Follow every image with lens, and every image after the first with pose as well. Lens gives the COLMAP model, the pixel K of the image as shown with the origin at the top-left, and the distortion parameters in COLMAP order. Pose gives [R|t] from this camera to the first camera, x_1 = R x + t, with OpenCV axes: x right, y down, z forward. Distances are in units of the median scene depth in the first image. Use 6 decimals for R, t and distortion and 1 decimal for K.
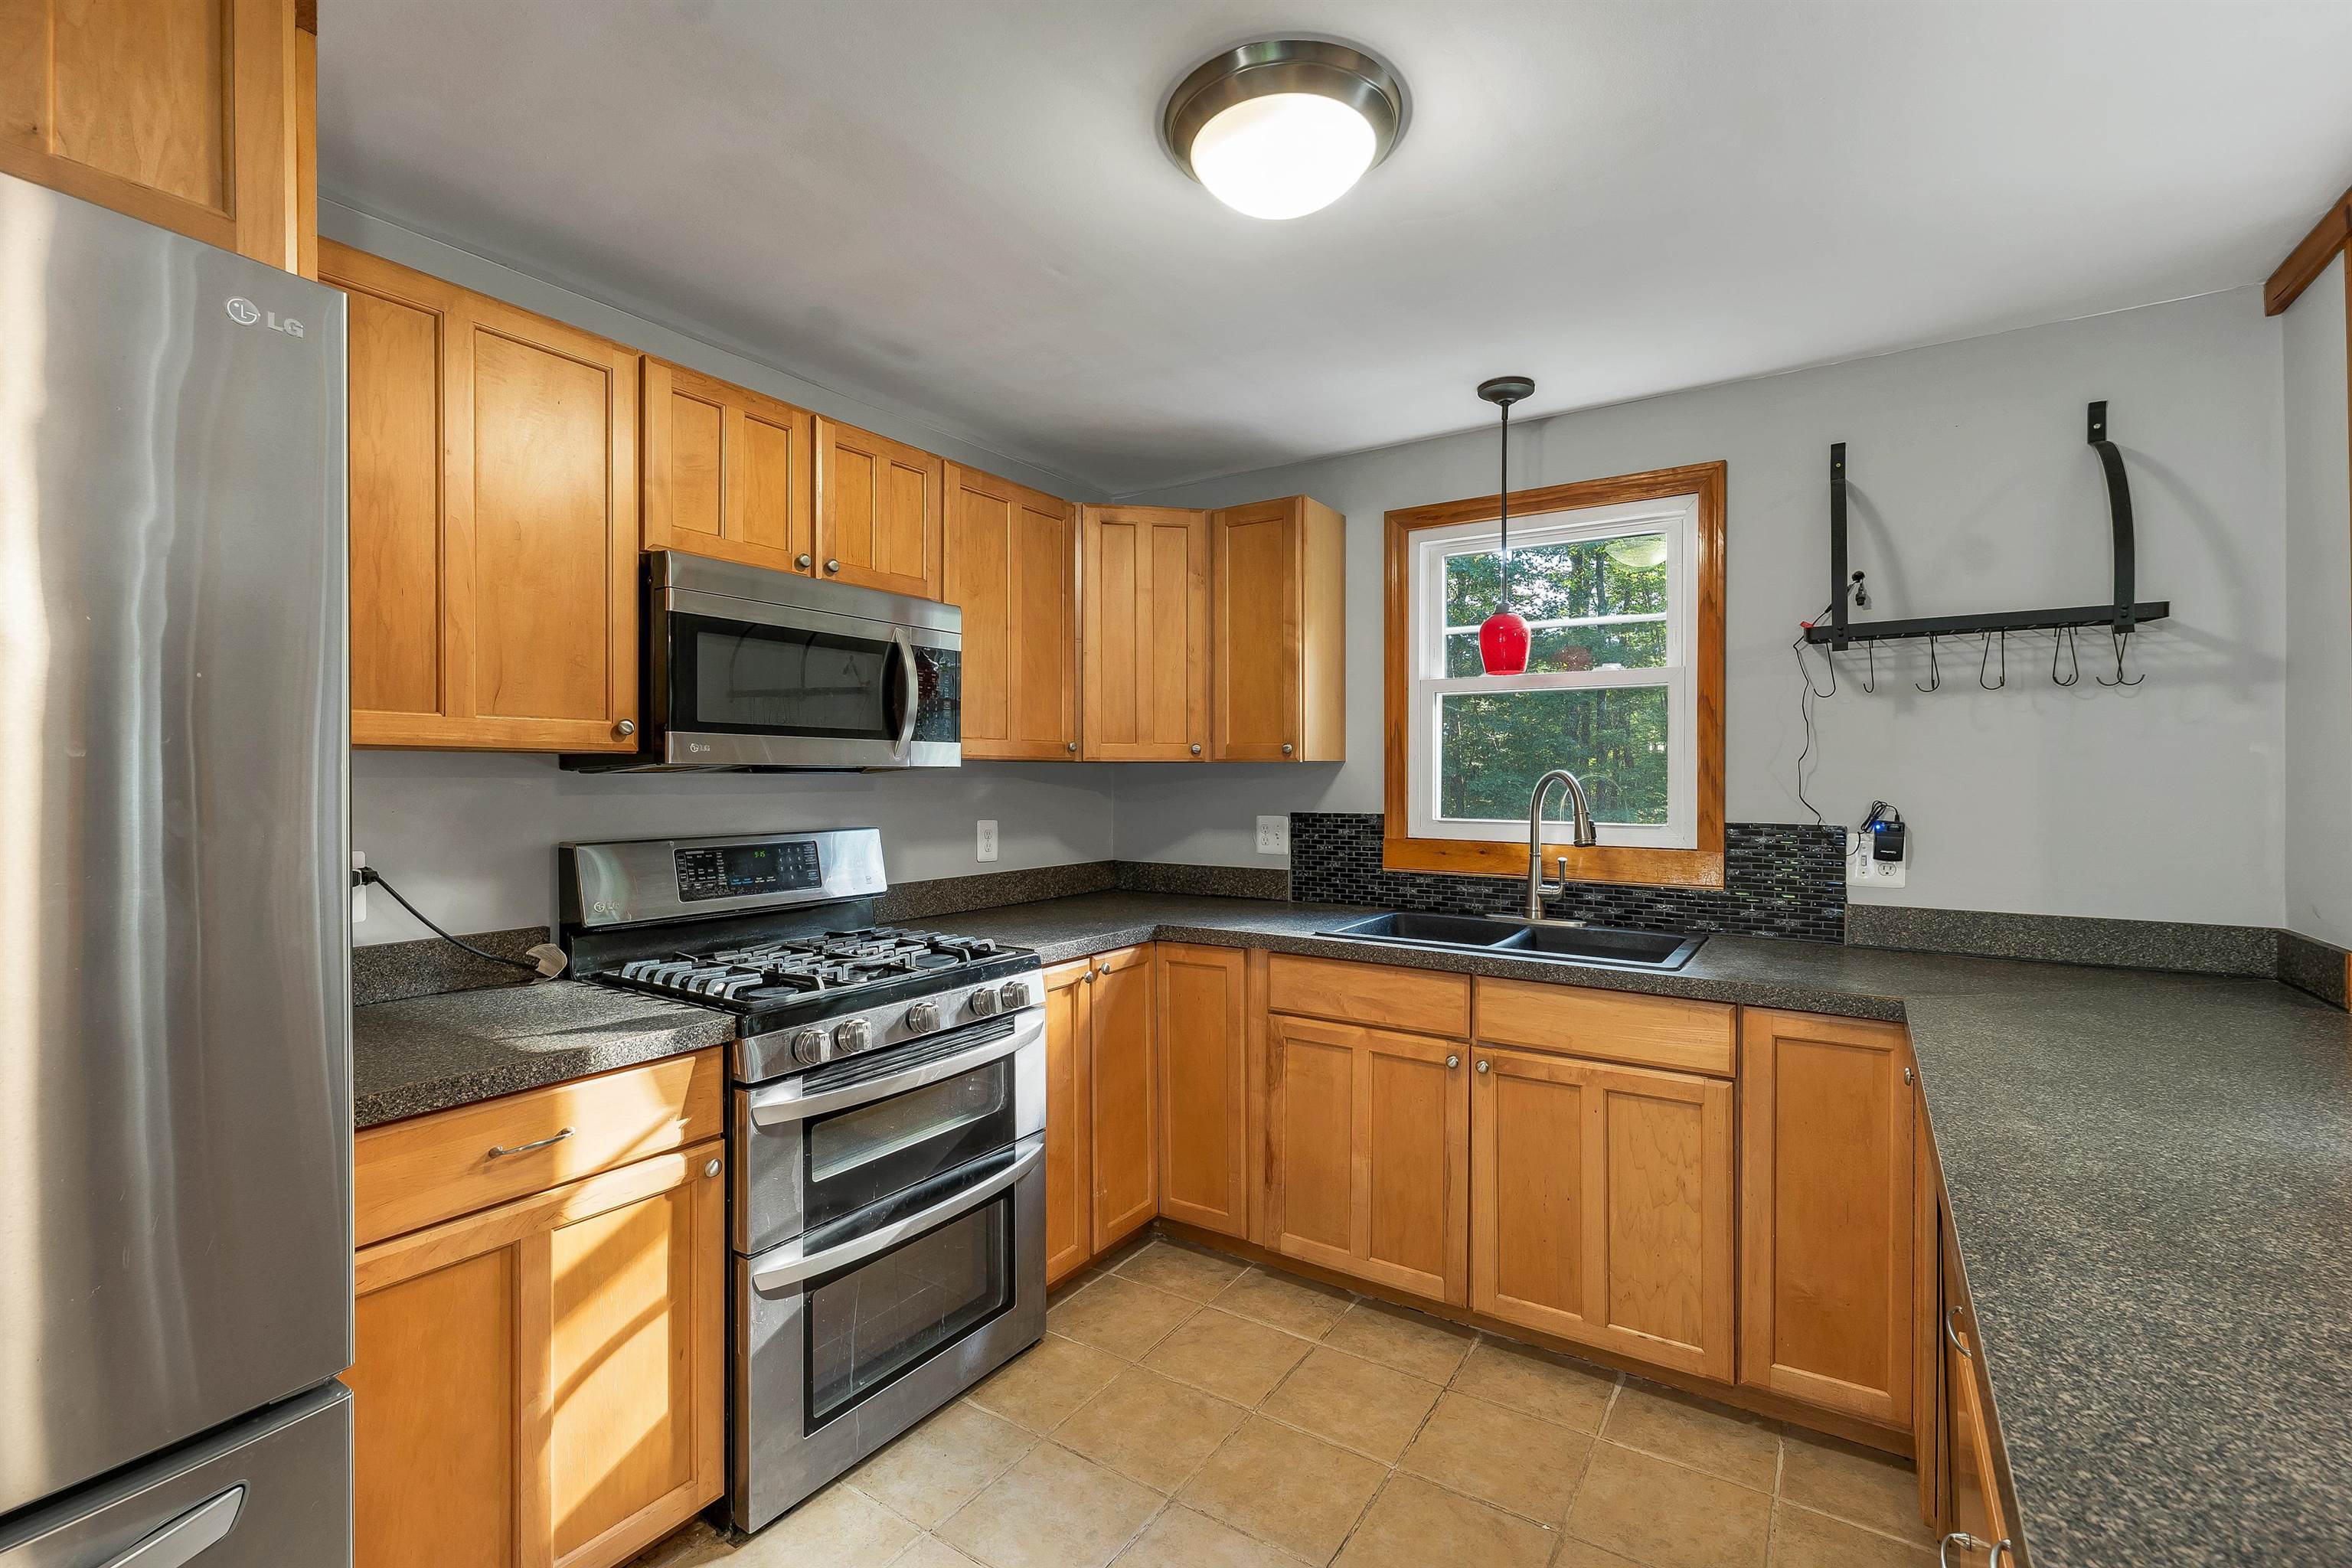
lens RADIAL K [[1025.8, 0, 1175.6], [0, 1025.8, 776.8], [0, 0, 1]] dist [0.002045, -0.000195]
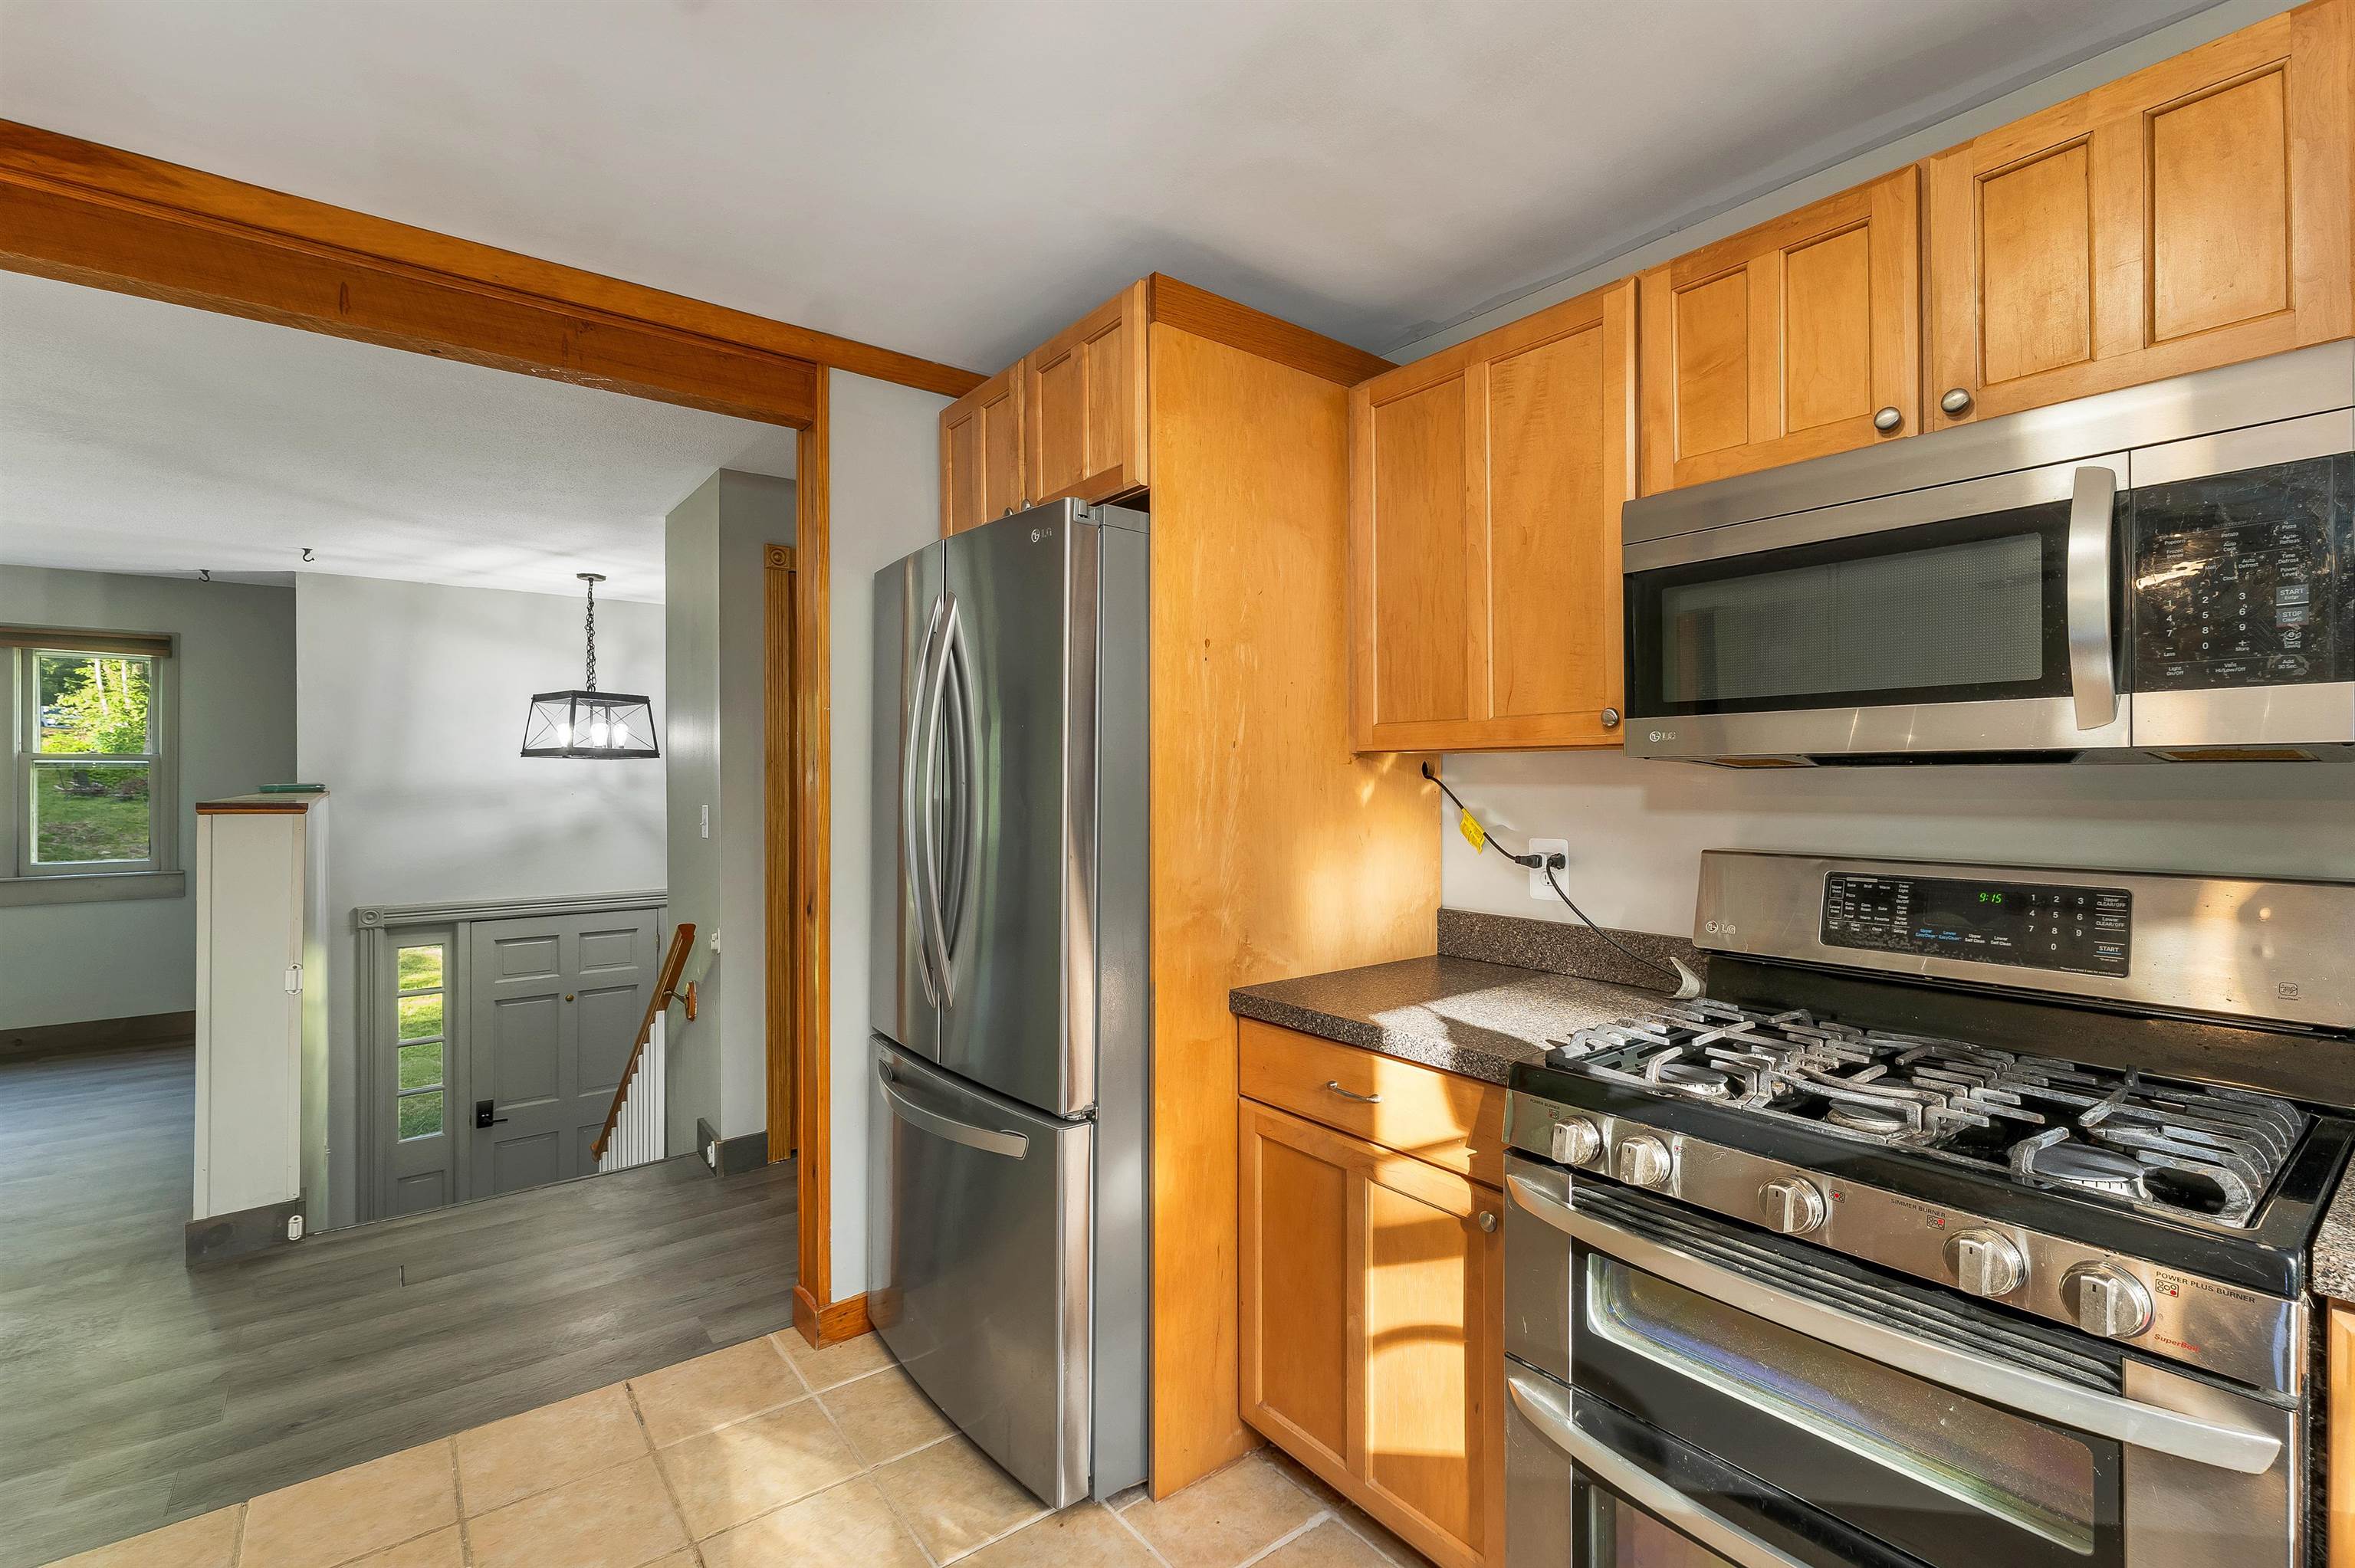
lens RADIAL K [[1027.0, 0, 1177.1], [0, 1027.0, 776.8], [0, 0, 1]] dist [0.002045, -0.000195]
pose [[-0.319862, -0.002245, -0.947462, 0.320190], [0.003776, 0.999986, -0.003645, 0.003443], [0.947457, -0.004744, -0.319849, 0.712381]]
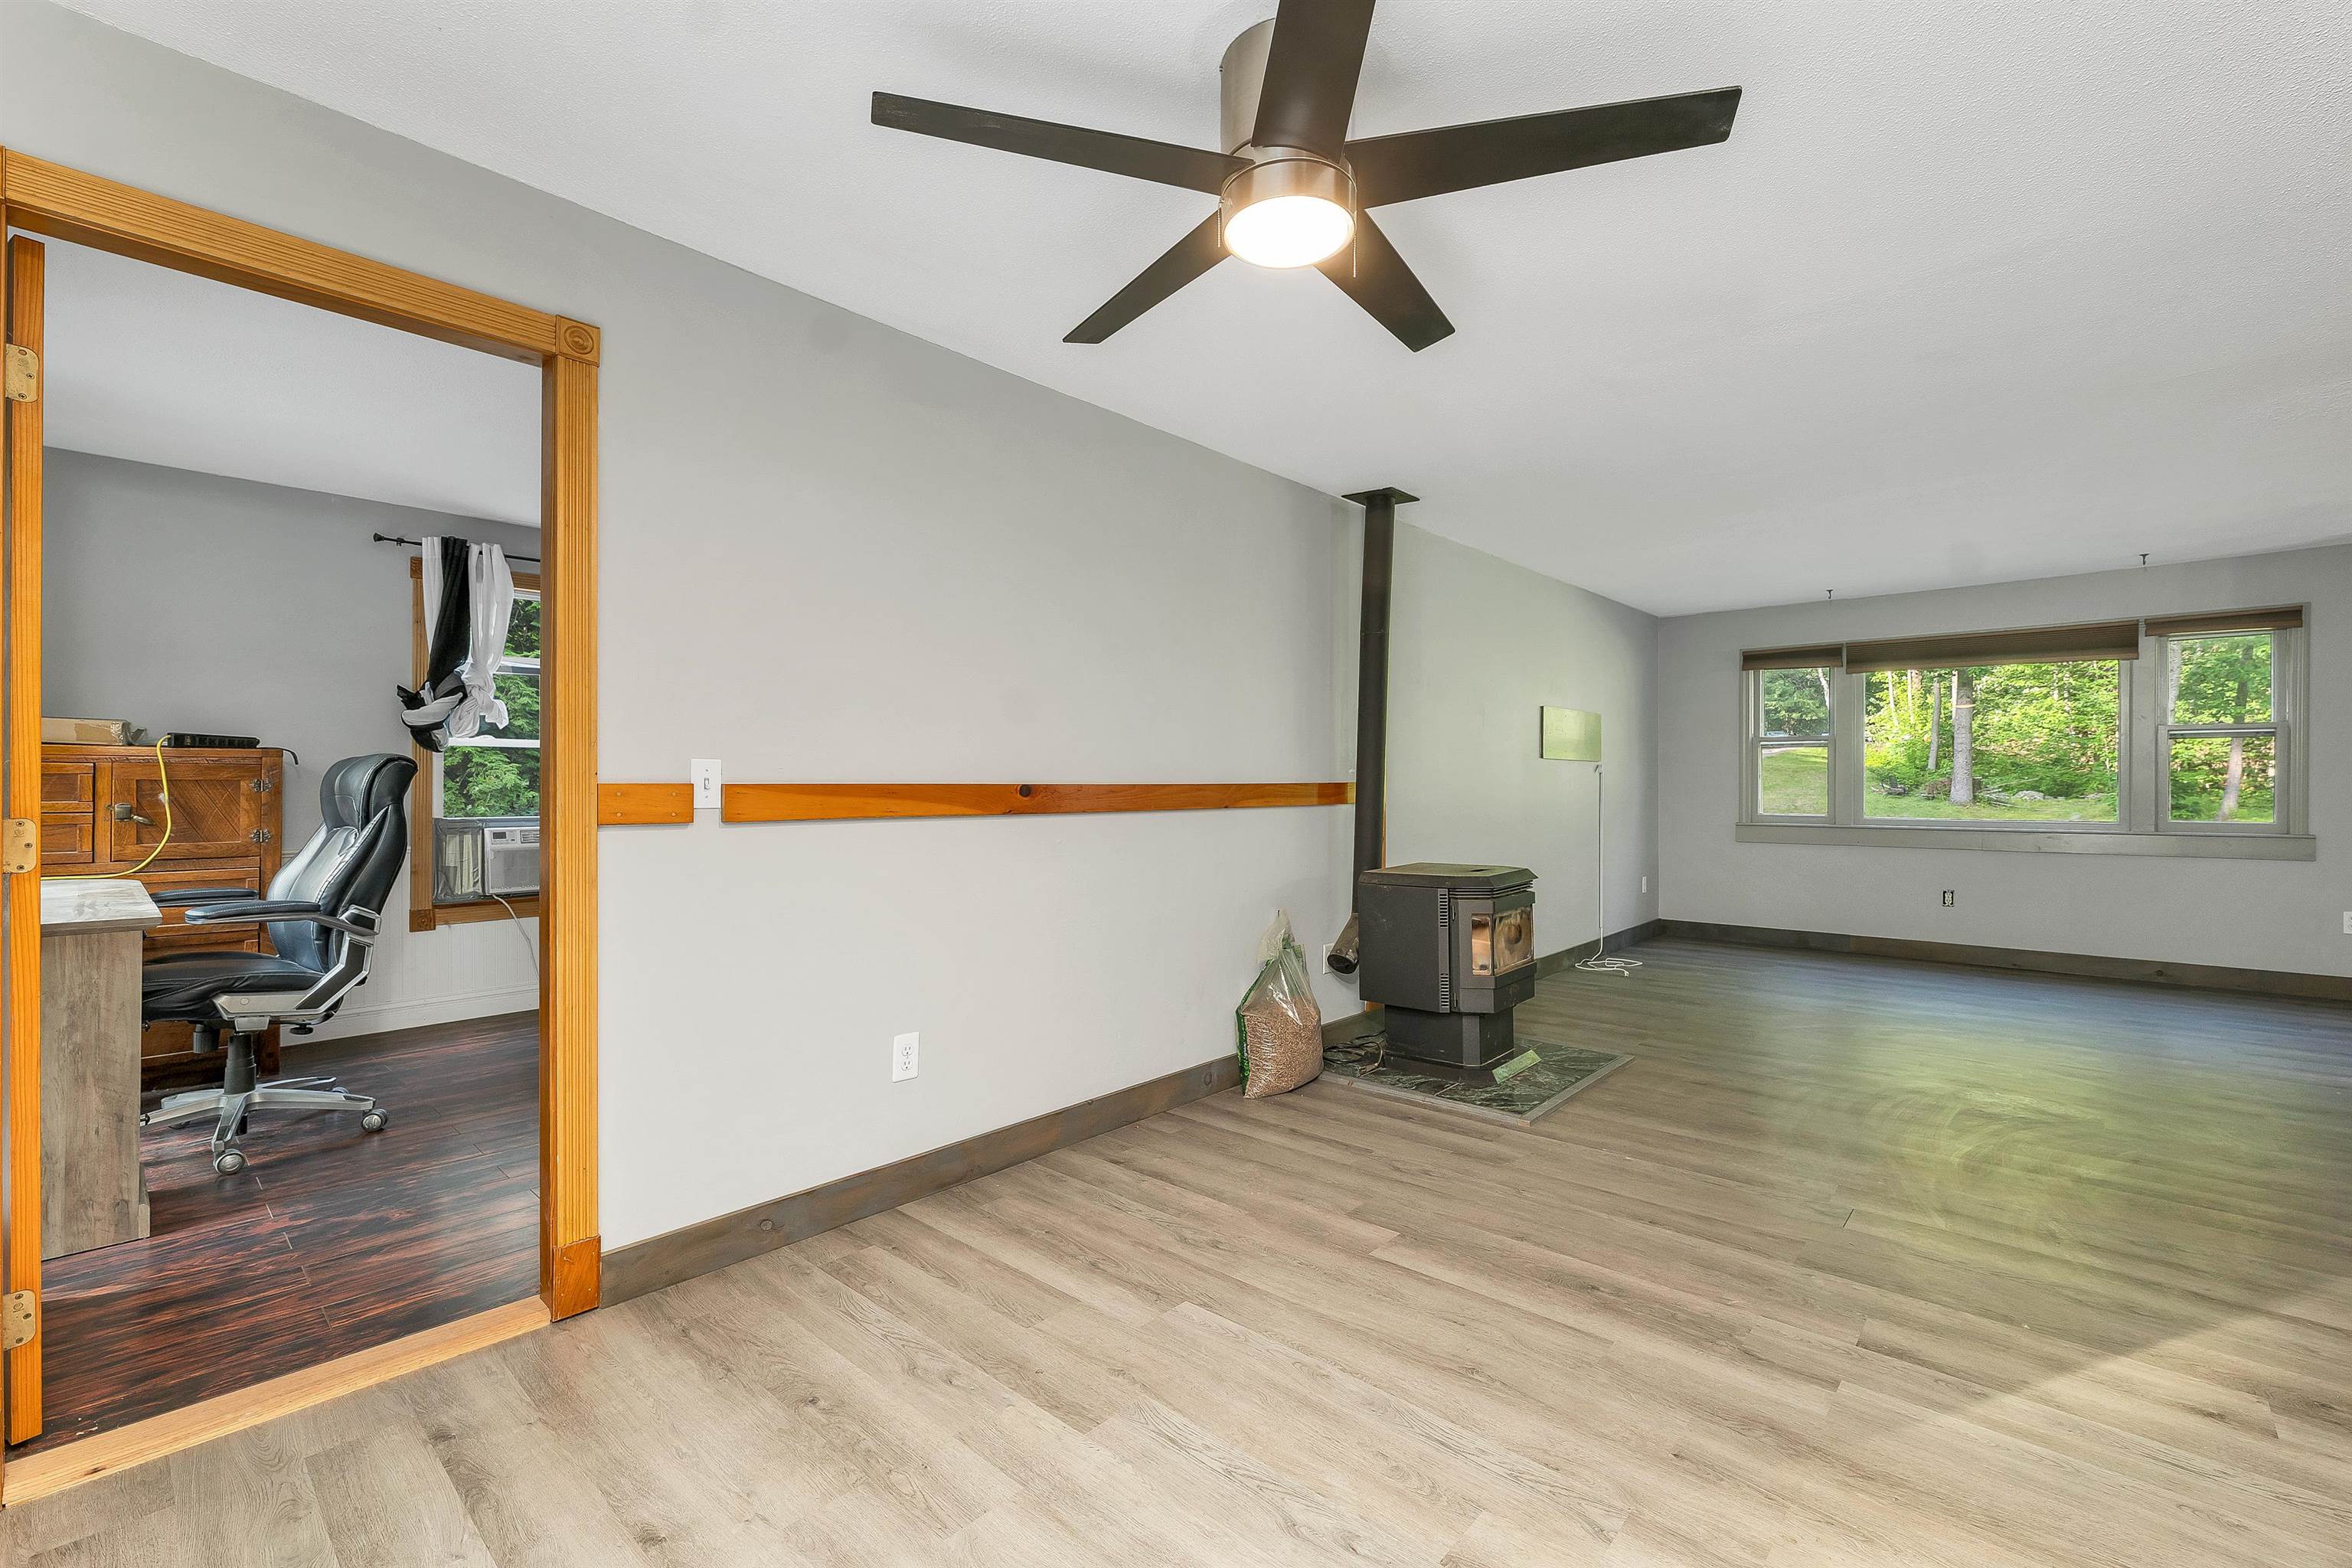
lens RADIAL K [[1003.6, 0, 1175.0], [0, 1003.6, 781.7], [0, 0, 1]] dist [0.001054, 0.000548]
pose [[-0.987955, -0.002321, 0.154727, 0.990144], [-0.003538, 0.999965, -0.007592, 0.093374], [-0.154704, -0.008048, -0.987928, 0.536885]]
